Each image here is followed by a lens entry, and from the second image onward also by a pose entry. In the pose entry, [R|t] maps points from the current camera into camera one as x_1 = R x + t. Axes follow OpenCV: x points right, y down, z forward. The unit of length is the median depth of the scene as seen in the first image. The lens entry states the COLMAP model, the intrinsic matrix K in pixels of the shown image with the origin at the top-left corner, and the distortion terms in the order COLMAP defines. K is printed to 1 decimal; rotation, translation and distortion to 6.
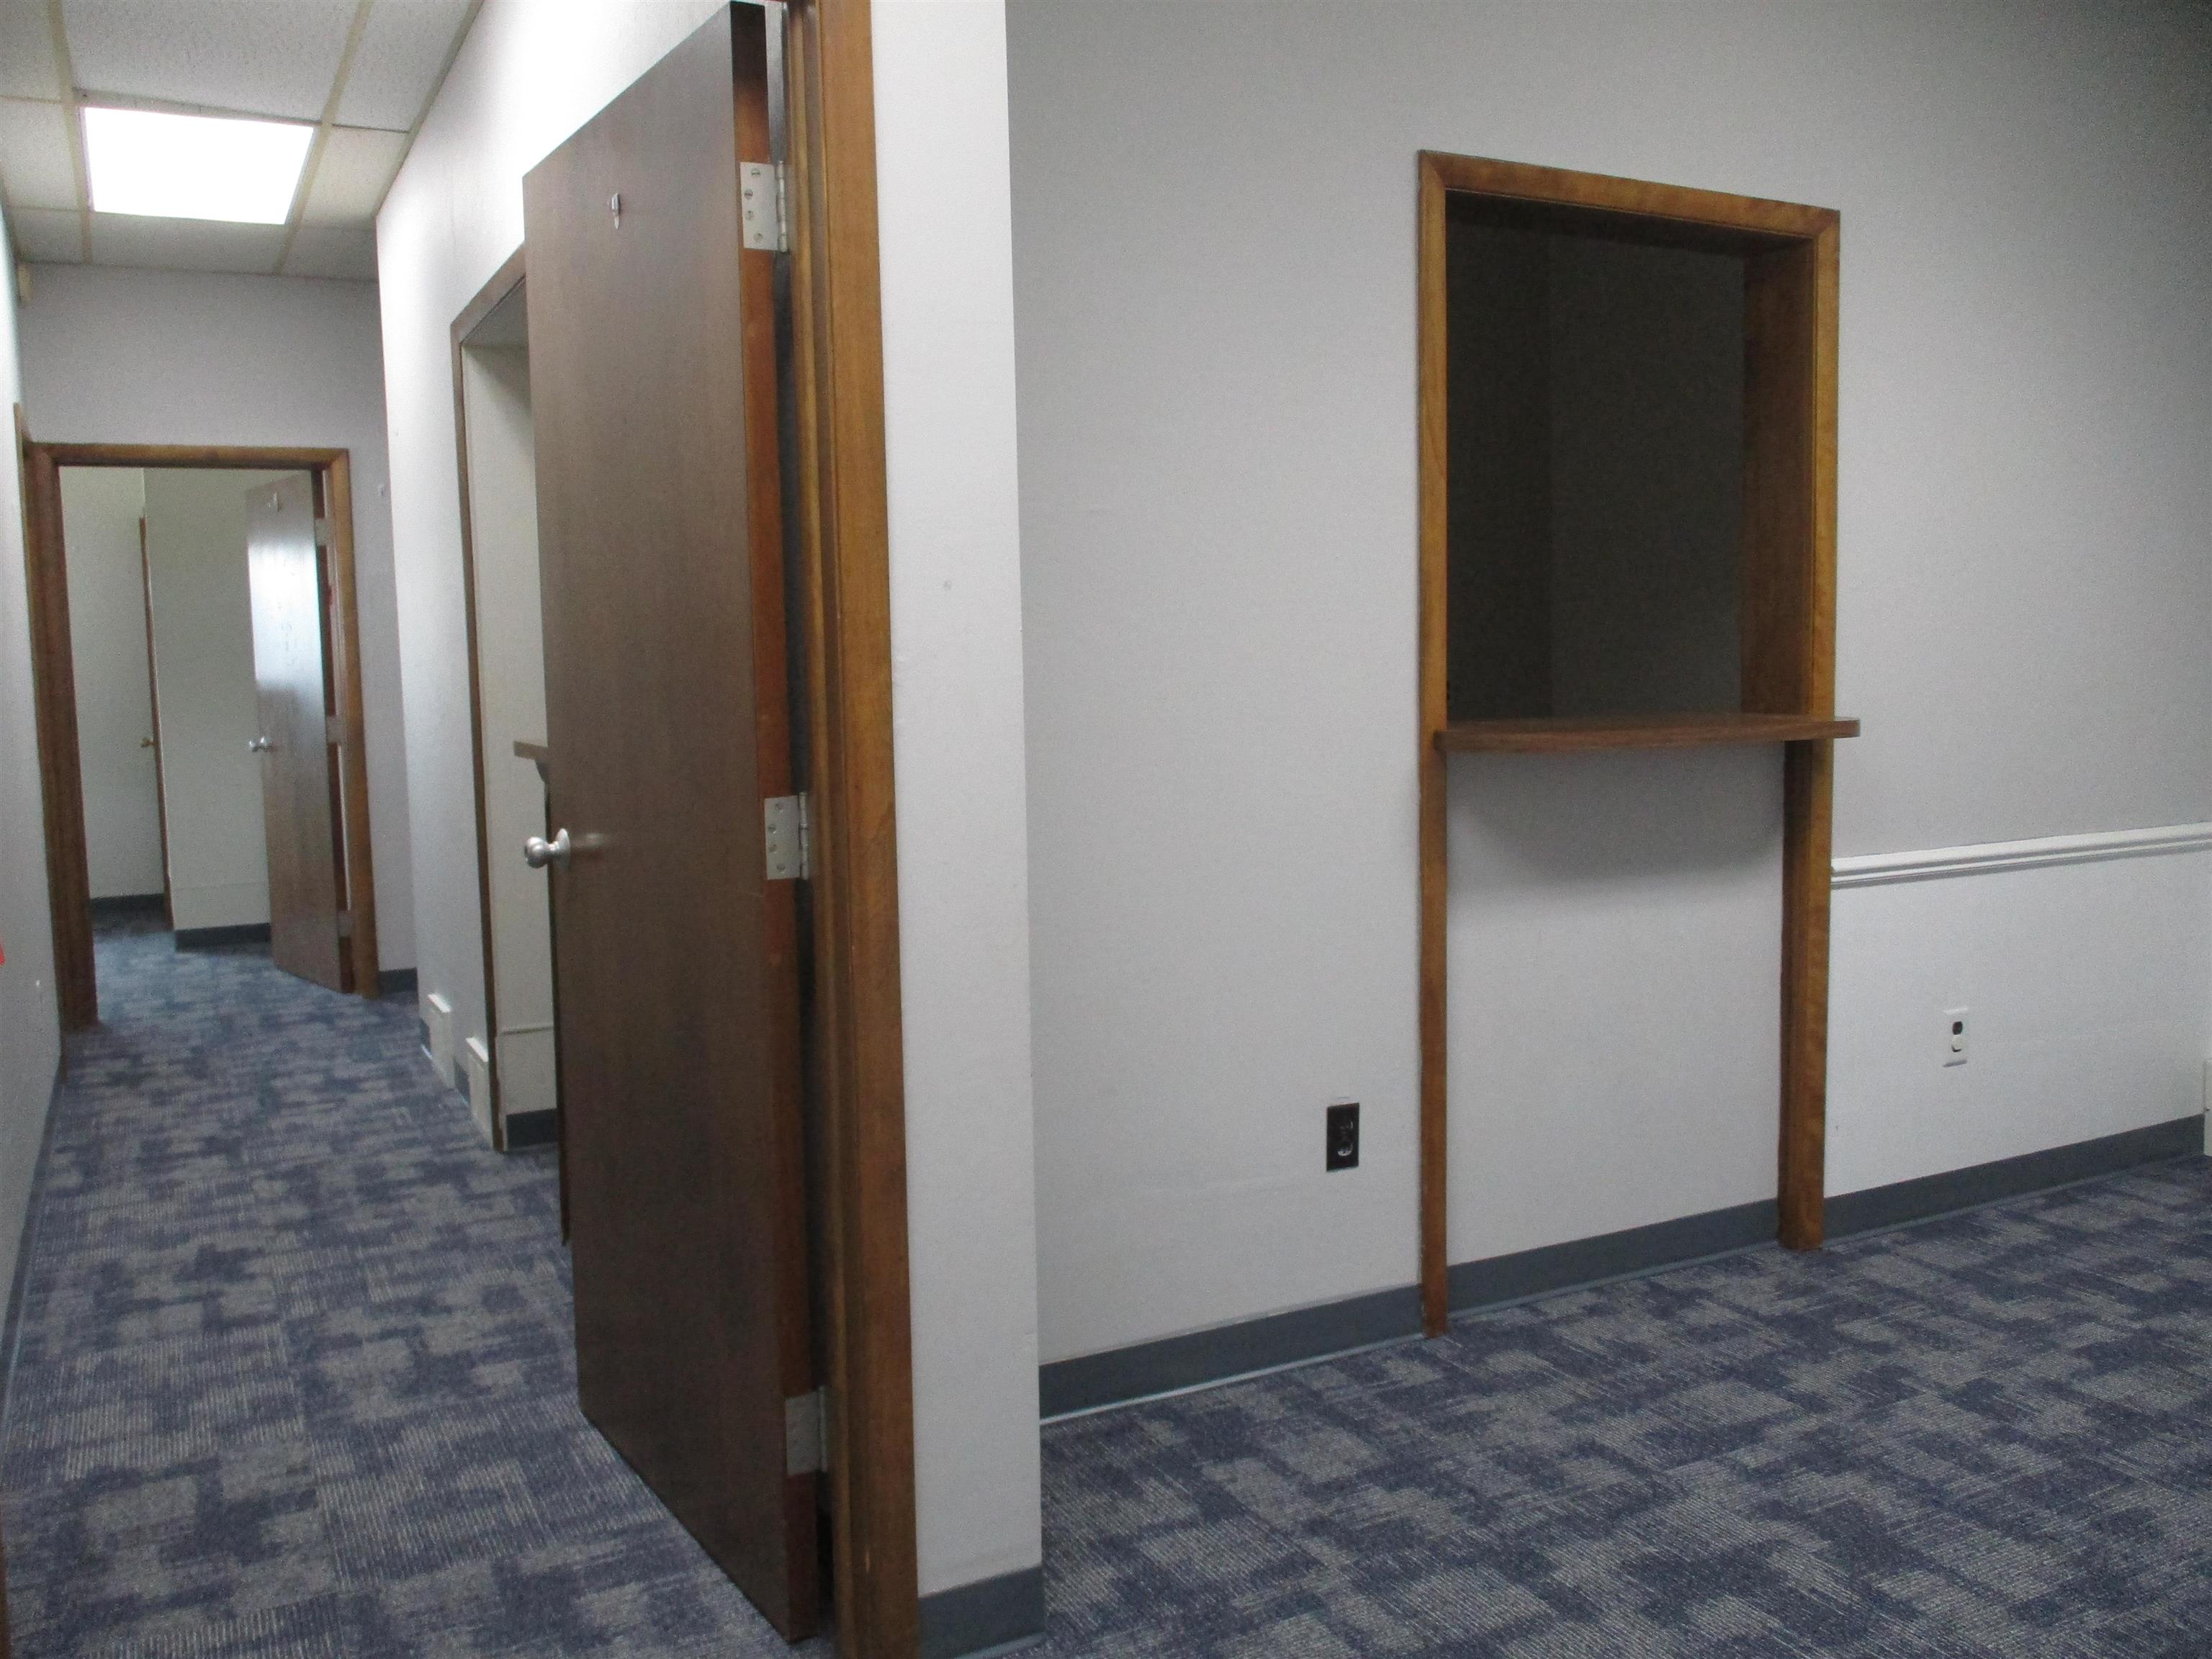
lens RADIAL K [[1858.4, 0, 1107.7], [0, 1858.4, 822.0], [0, 0, 1]] dist [-0.007216, -0.009506]
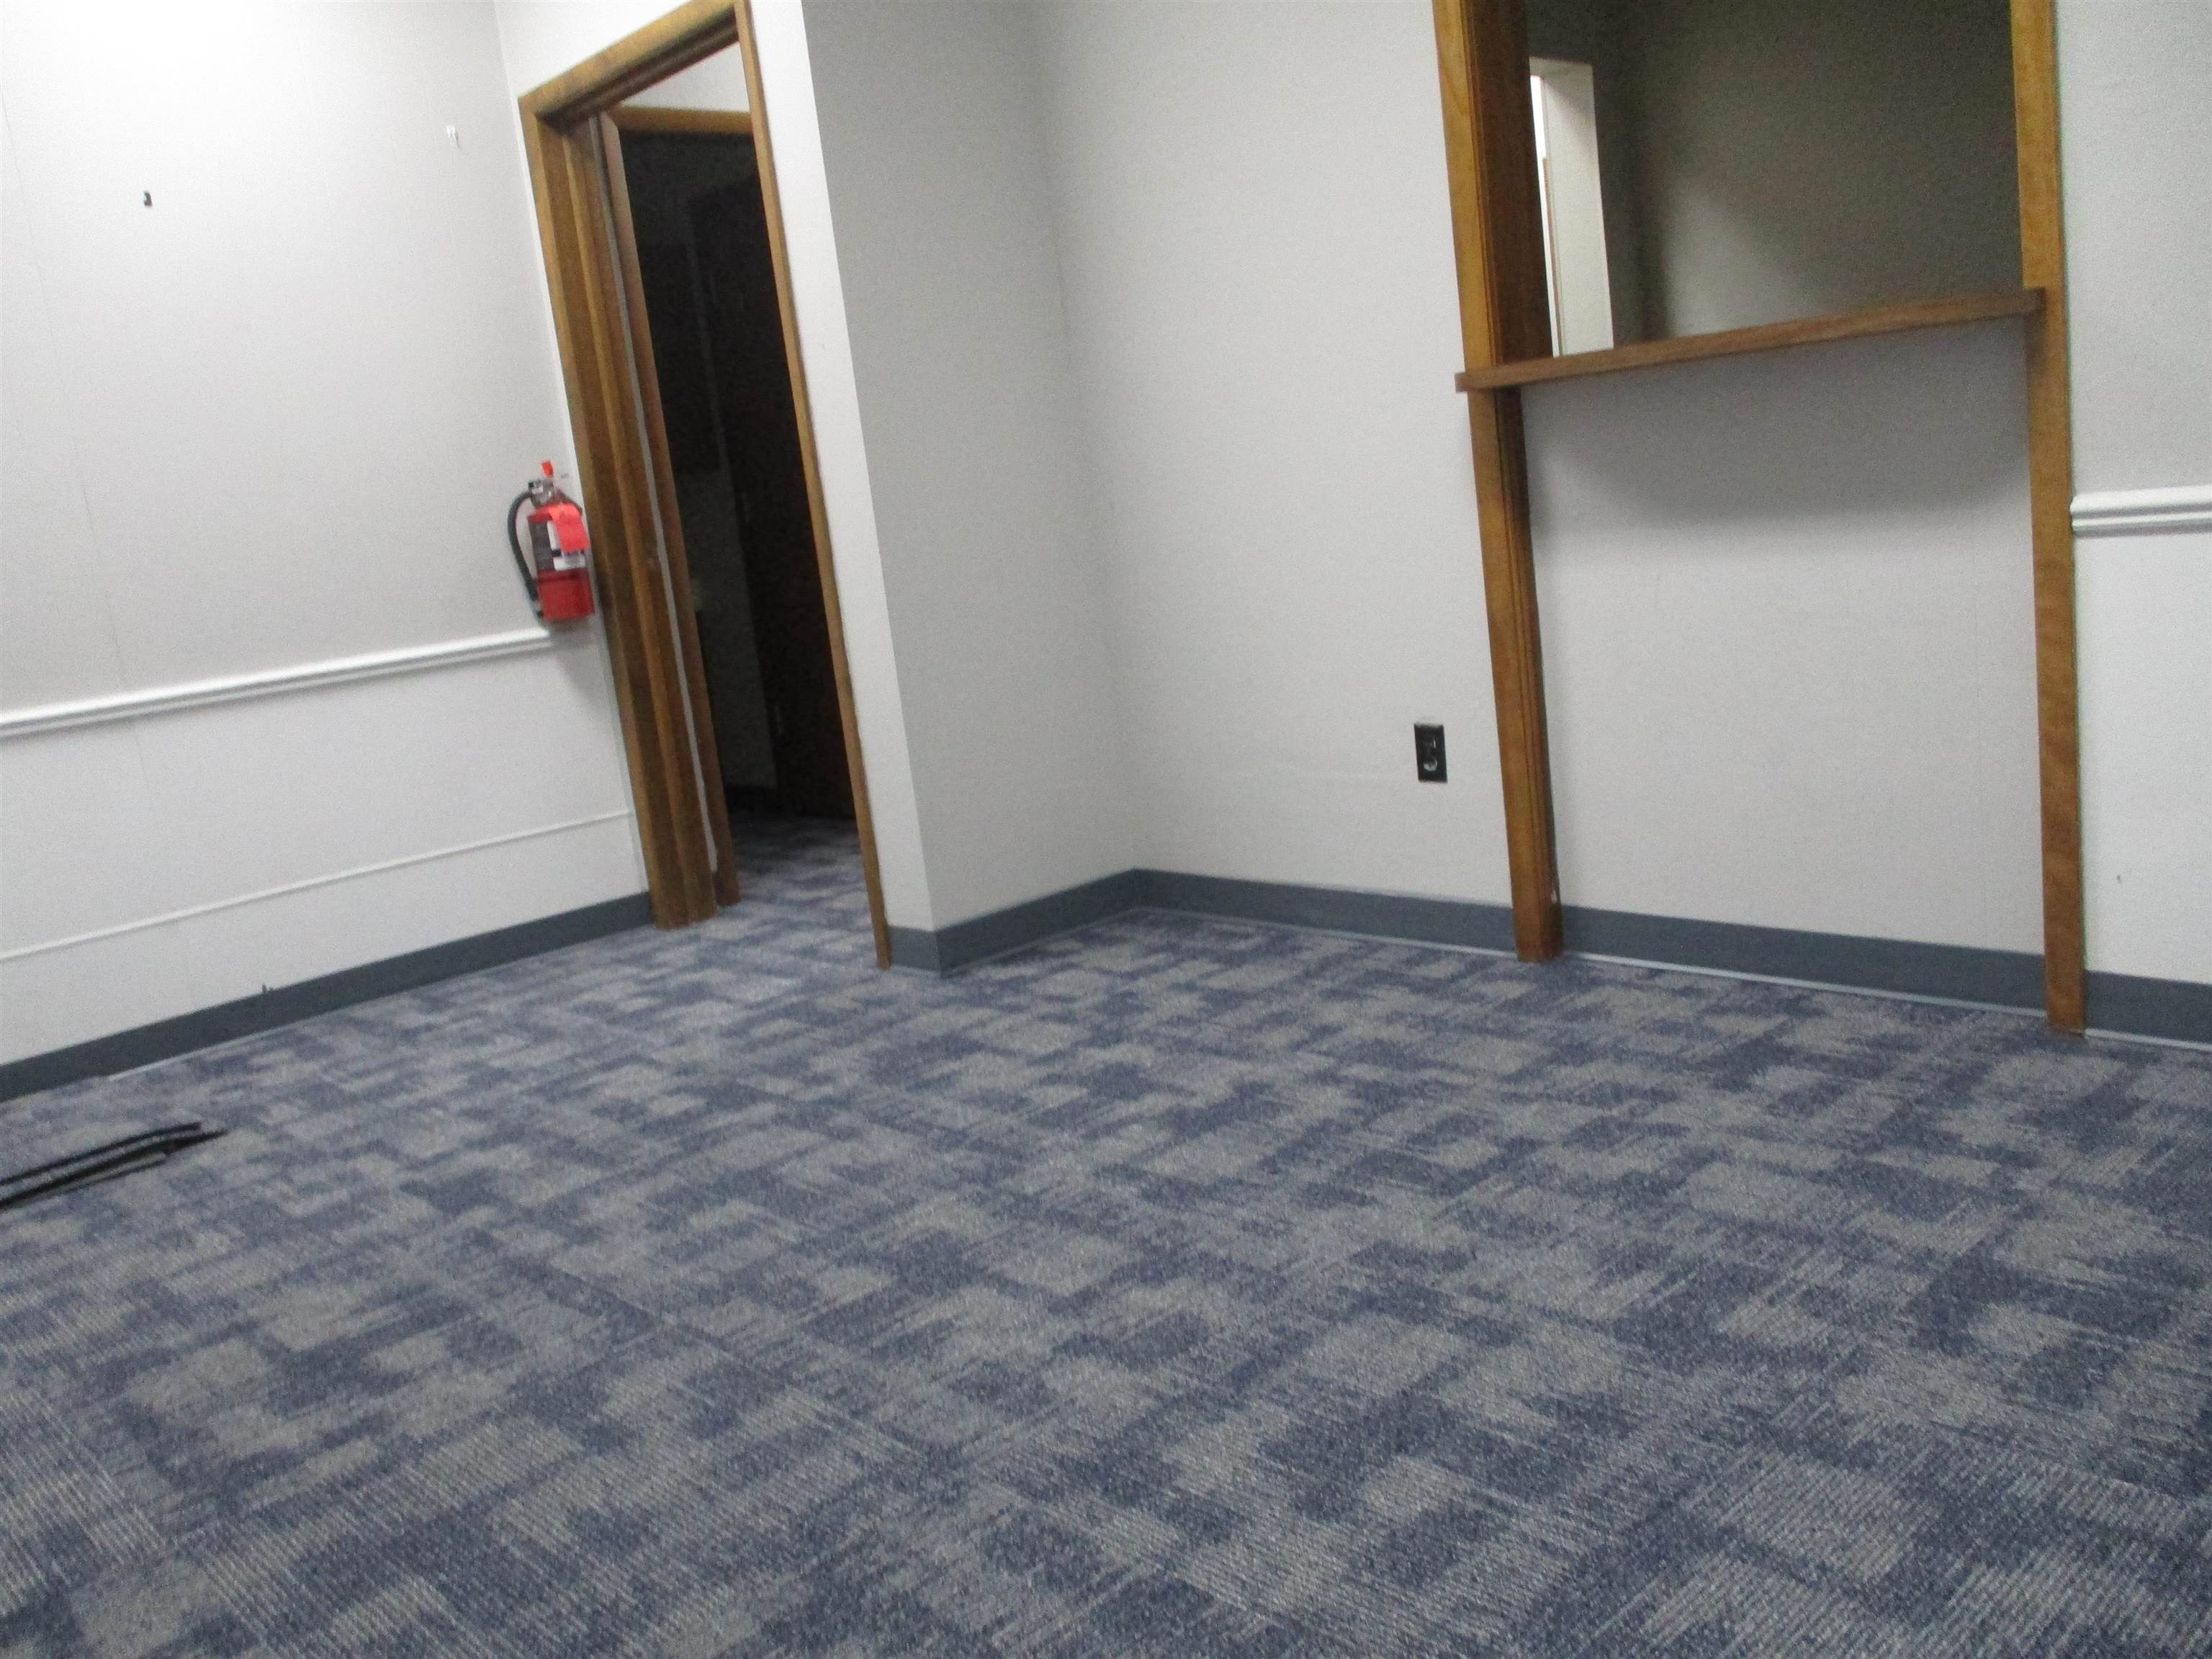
lens RADIAL K [[1858.4, 0, 1108.6], [0, 1858.4, 830.2], [0, 0, 1]] dist [-0.007216, -0.009506]
pose [[0.266551, 0.163419, -0.949866, 1.195463], [0.020290, 0.984351, 0.175046, 0.017901], [0.963607, -0.065932, 0.259064, 0.552422]]
